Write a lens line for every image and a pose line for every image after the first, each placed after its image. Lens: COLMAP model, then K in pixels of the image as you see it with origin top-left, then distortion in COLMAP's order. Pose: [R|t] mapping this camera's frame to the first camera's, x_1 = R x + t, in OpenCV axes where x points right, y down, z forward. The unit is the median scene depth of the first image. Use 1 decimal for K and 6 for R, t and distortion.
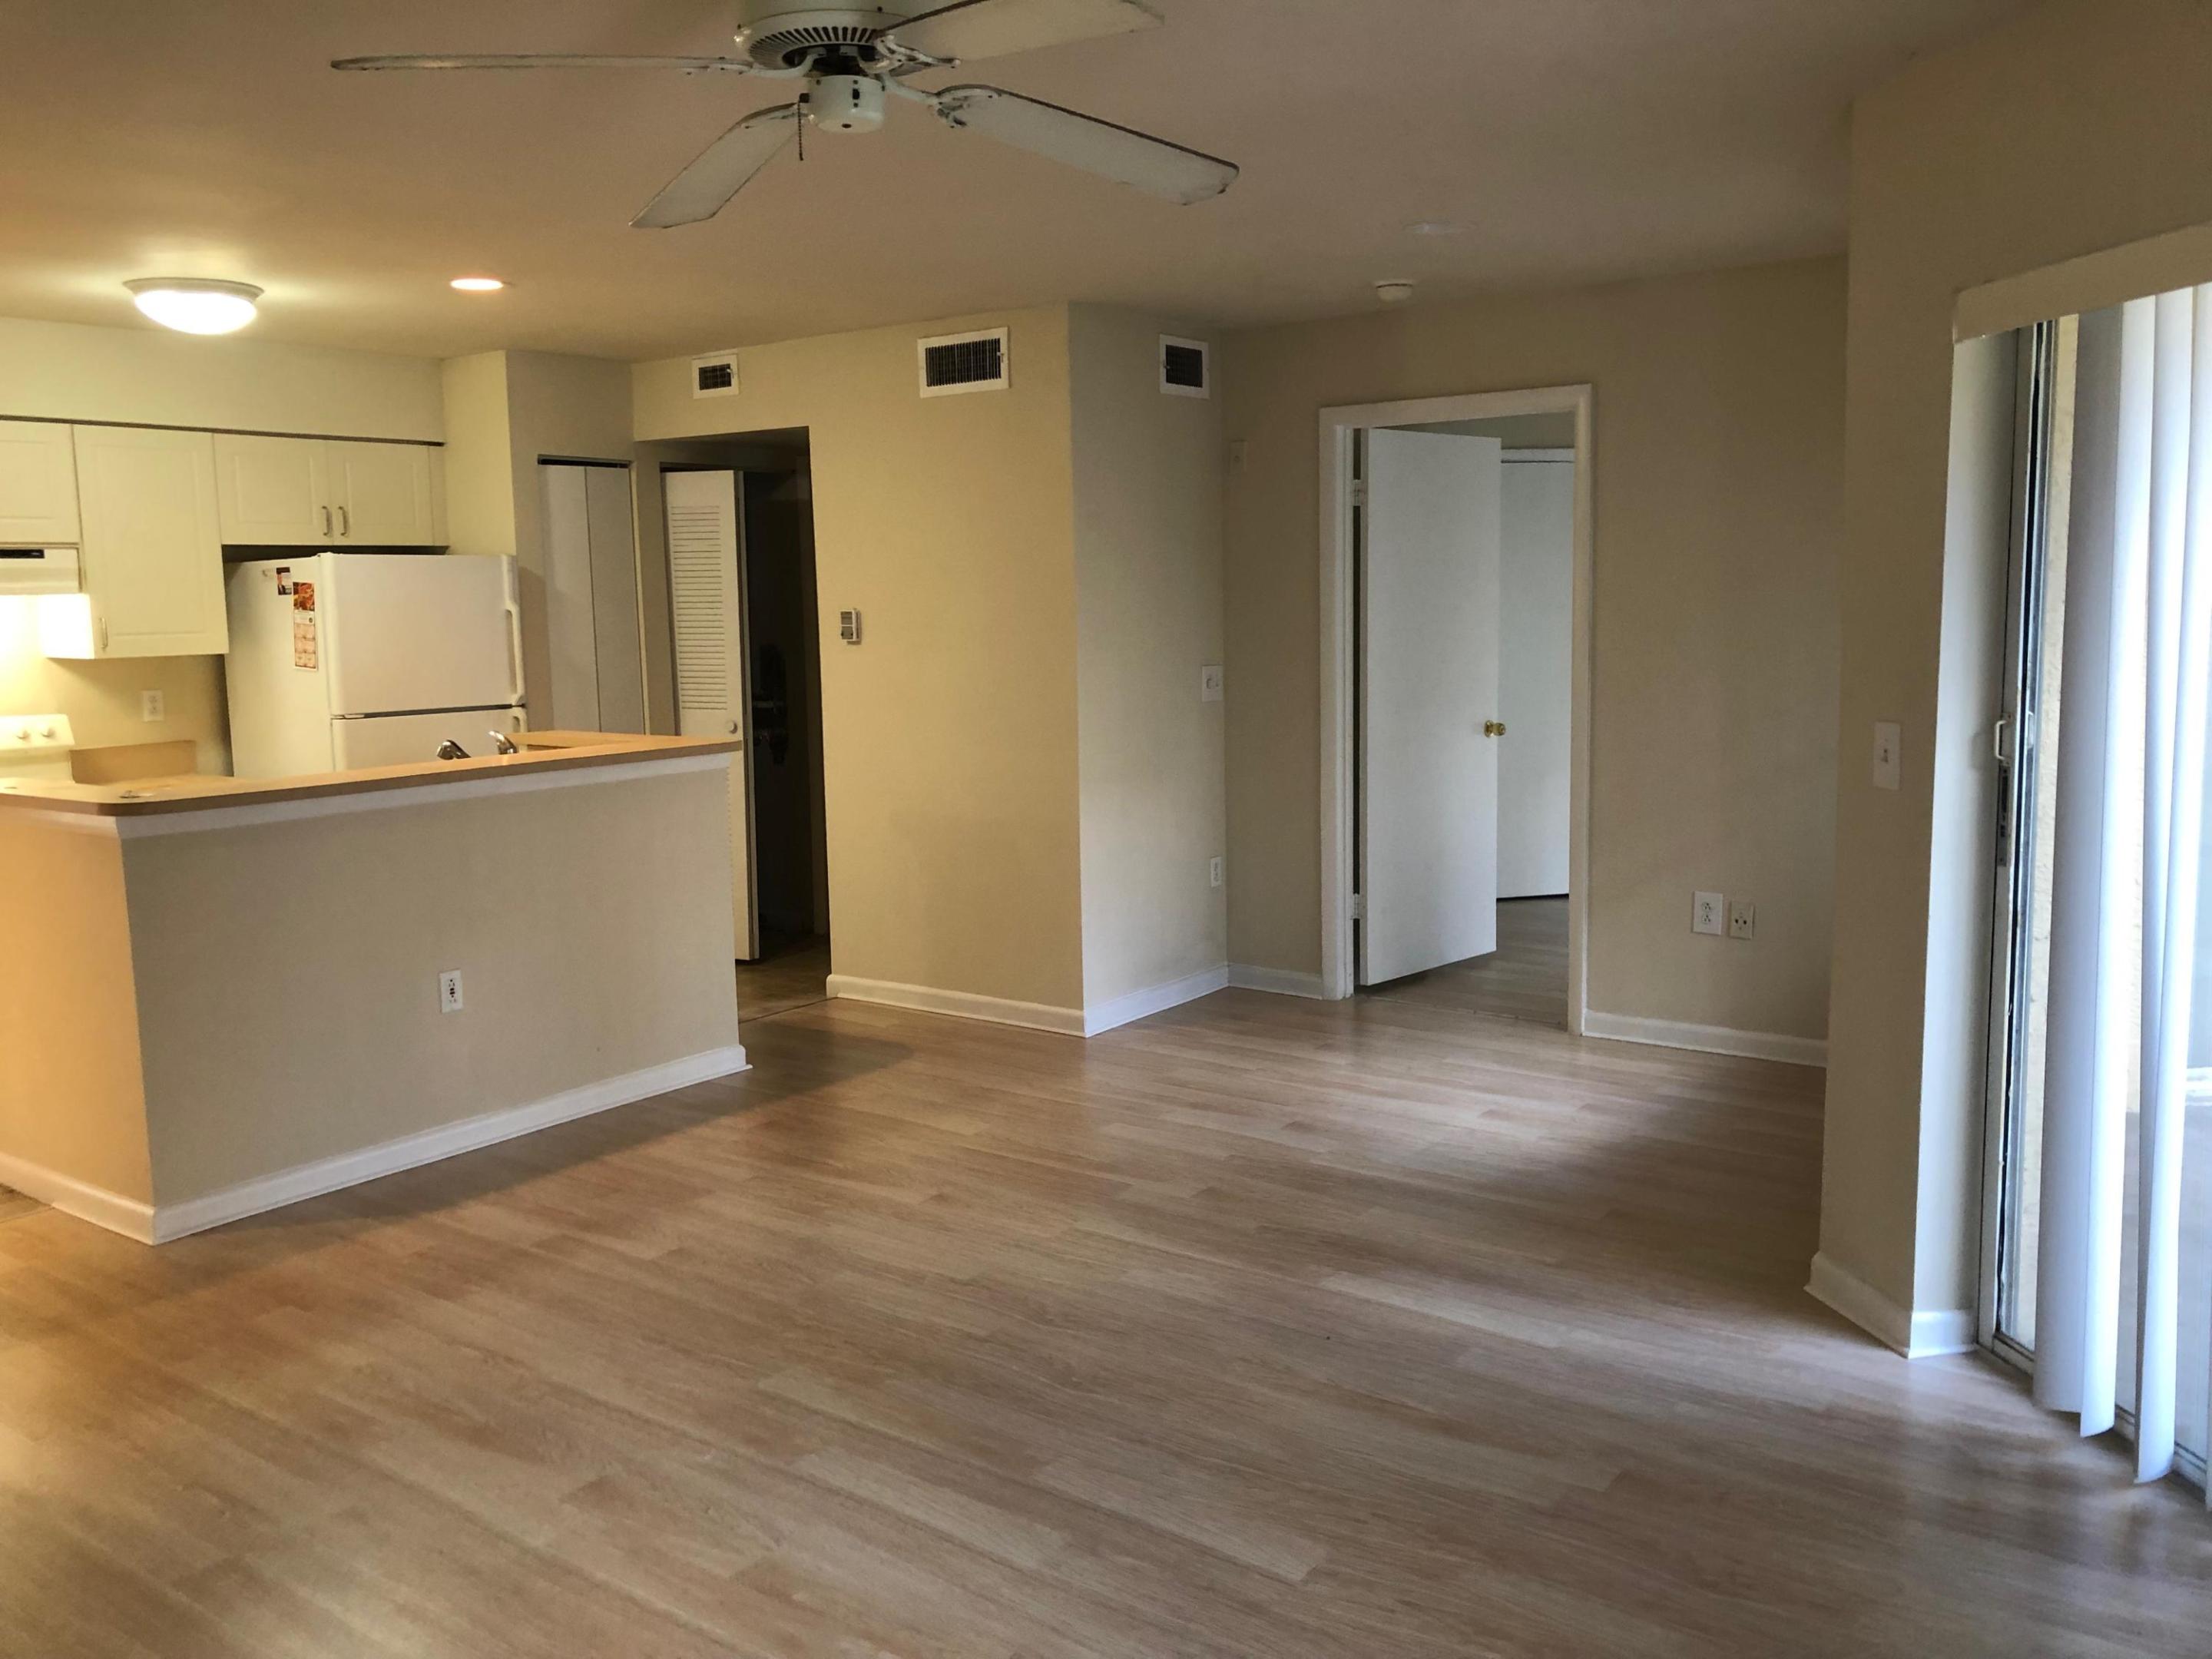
lens RADIAL K [[1829.6, 0, 1106.0], [0, 1829.6, 829.5], [0, 0, 1]] dist [0.076465, -0.137844]
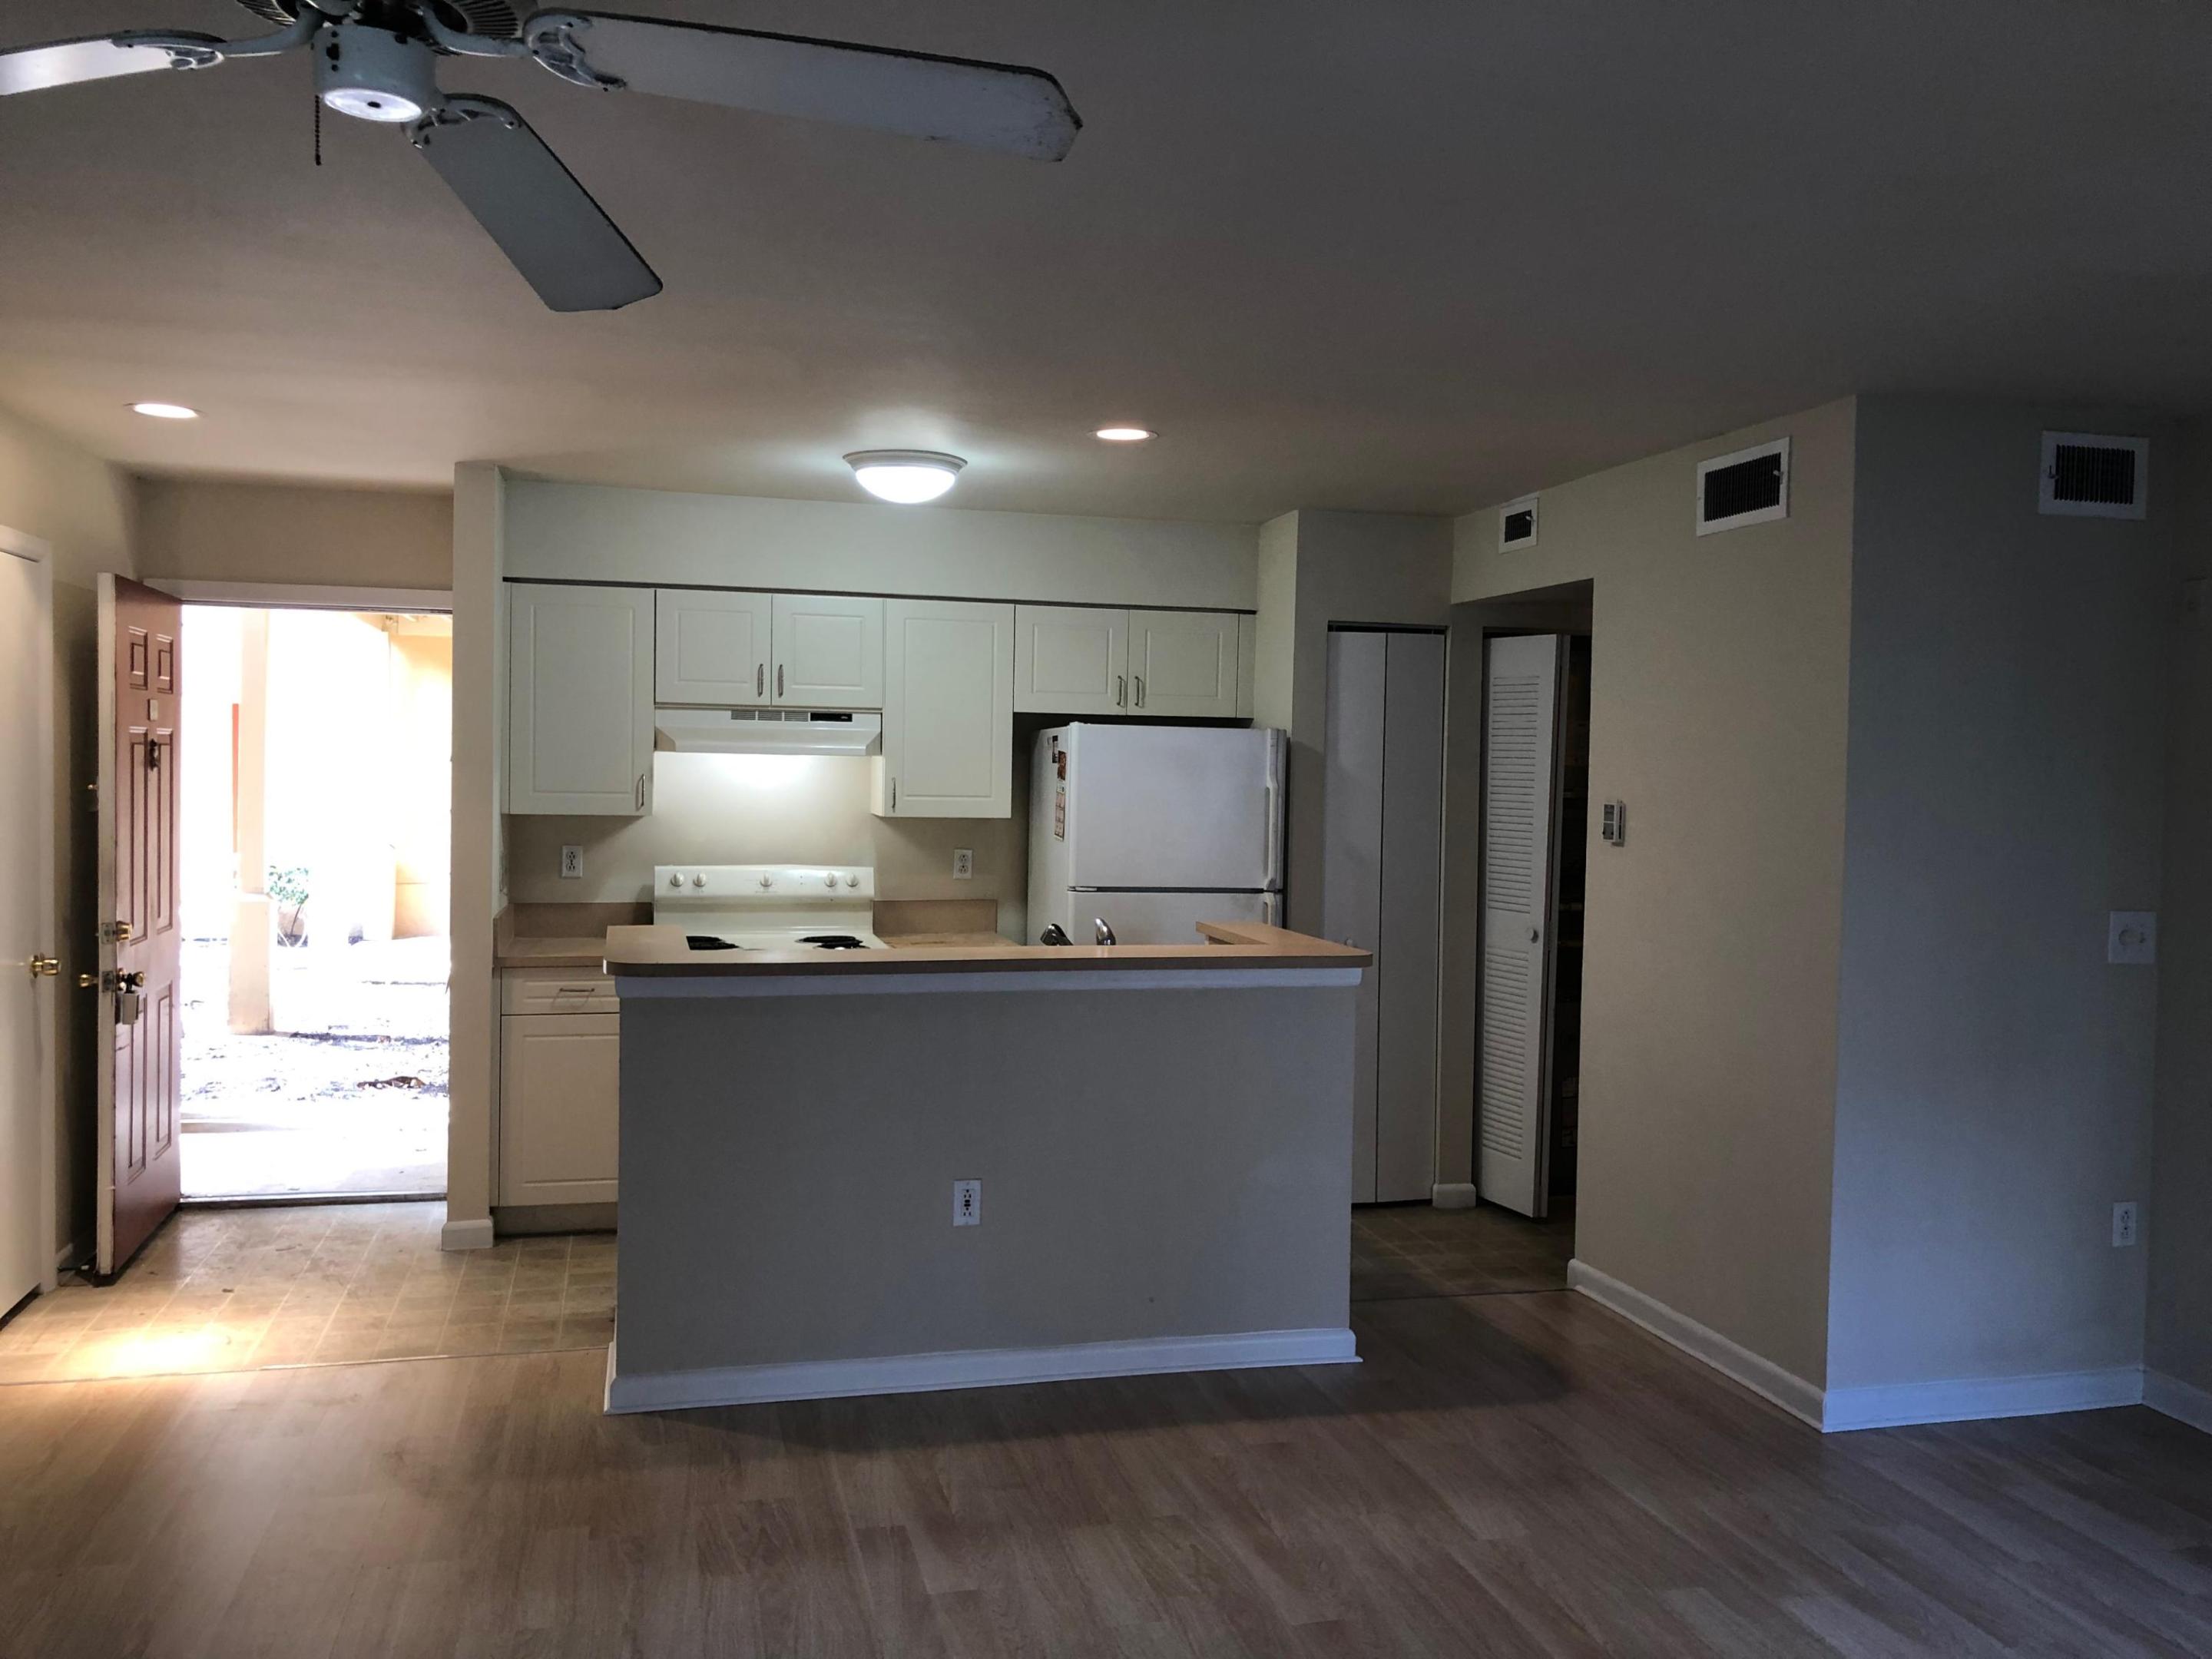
lens RADIAL K [[1829.6, 0, 1106.0], [0, 1829.6, 829.5], [0, 0, 1]] dist [0.076465, -0.137844]
pose [[0.774860, 0.057313, -0.629529, 0.203365], [-0.115855, 0.991888, -0.052299, -0.043861], [0.621425, 0.113458, 0.775215, 0.261122]]
